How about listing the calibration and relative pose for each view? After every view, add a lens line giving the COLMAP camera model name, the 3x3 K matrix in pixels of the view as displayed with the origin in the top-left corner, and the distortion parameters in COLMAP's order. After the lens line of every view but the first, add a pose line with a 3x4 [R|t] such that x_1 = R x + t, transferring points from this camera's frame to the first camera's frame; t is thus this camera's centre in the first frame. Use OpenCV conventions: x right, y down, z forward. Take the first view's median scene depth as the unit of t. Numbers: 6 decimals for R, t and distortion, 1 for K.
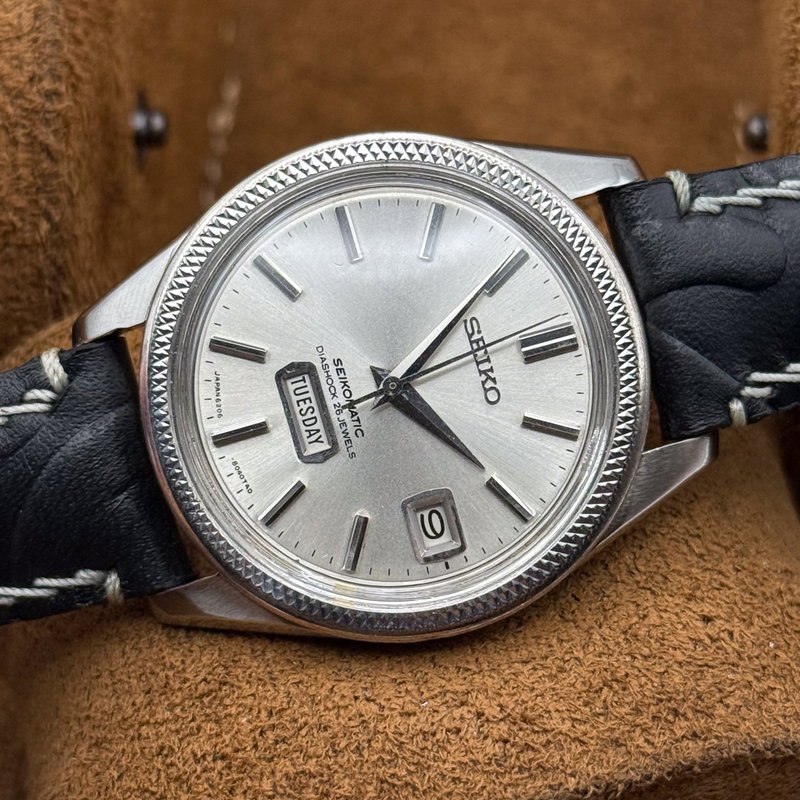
lens RADIAL K [[2428.6, 0, 400.0], [0, 2428.6, 400.0], [0, 0, 1]] dist [0.082848, 1.368924]
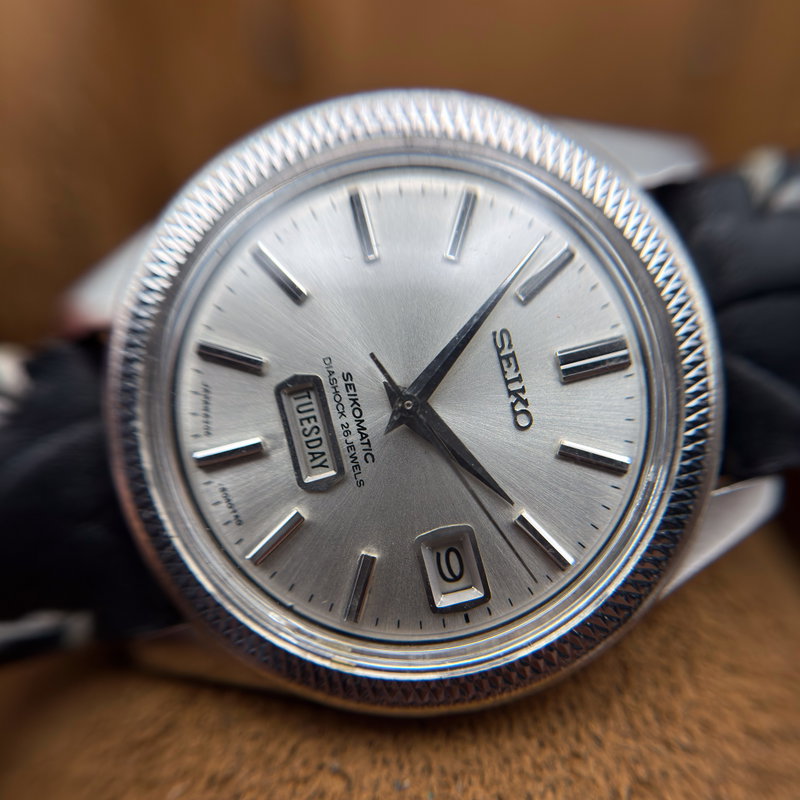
lens RADIAL K [[784.6, 0, 405.5], [0, 784.6, 419.5], [0, 0, 1]] dist [0.458996, -0.000024]
pose [[0.999547, 0.030081, 0.000471, -0.004182], [-0.030081, 0.999547, -0.000777, -0.000521], [-0.000494, 0.000763, 1.000000, 0.715345]]
